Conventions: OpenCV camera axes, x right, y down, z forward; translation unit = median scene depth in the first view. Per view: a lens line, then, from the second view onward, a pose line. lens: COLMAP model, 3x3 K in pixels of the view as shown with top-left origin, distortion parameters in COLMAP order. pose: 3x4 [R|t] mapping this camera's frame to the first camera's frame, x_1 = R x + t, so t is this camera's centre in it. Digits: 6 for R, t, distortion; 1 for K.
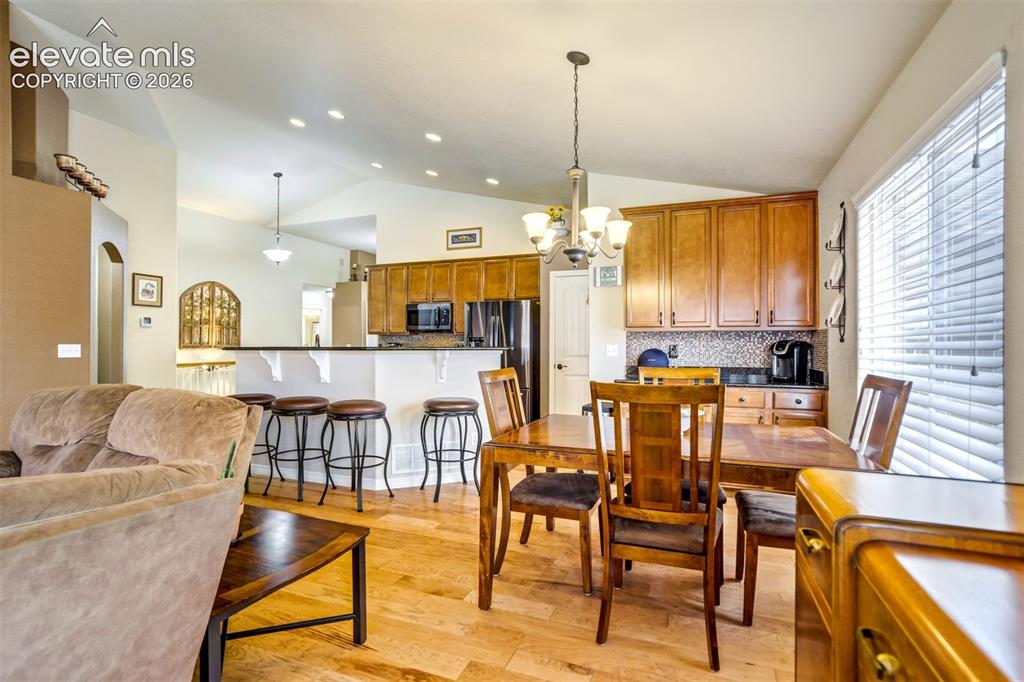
lens RADIAL K [[480.3, 0, 513.0], [0, 480.3, 342.4], [0, 0, 1]] dist [-0.035542, 0.019530]
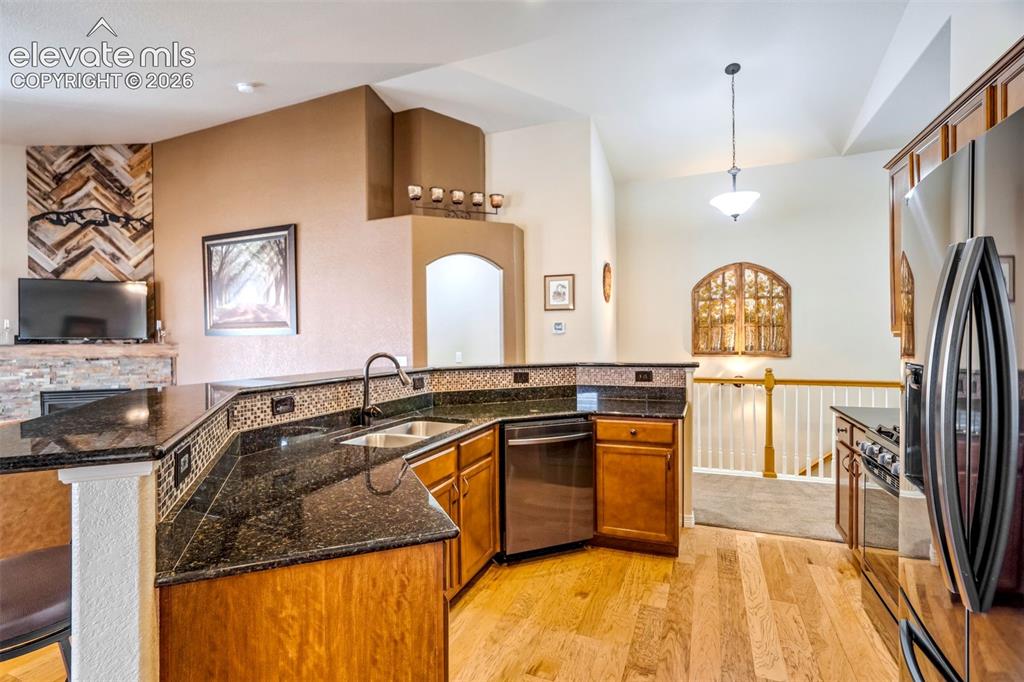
lens RADIAL K [[480.3, 0, 507.5], [0, 480.3, 343.3], [0, 0, 1]] dist [-0.035542, 0.019530]
pose [[-0.016342, 0.011109, -0.999805, 0.093910], [0.012064, 0.999868, 0.010913, -0.019286], [0.999794, -0.011883, -0.016474, 0.678977]]
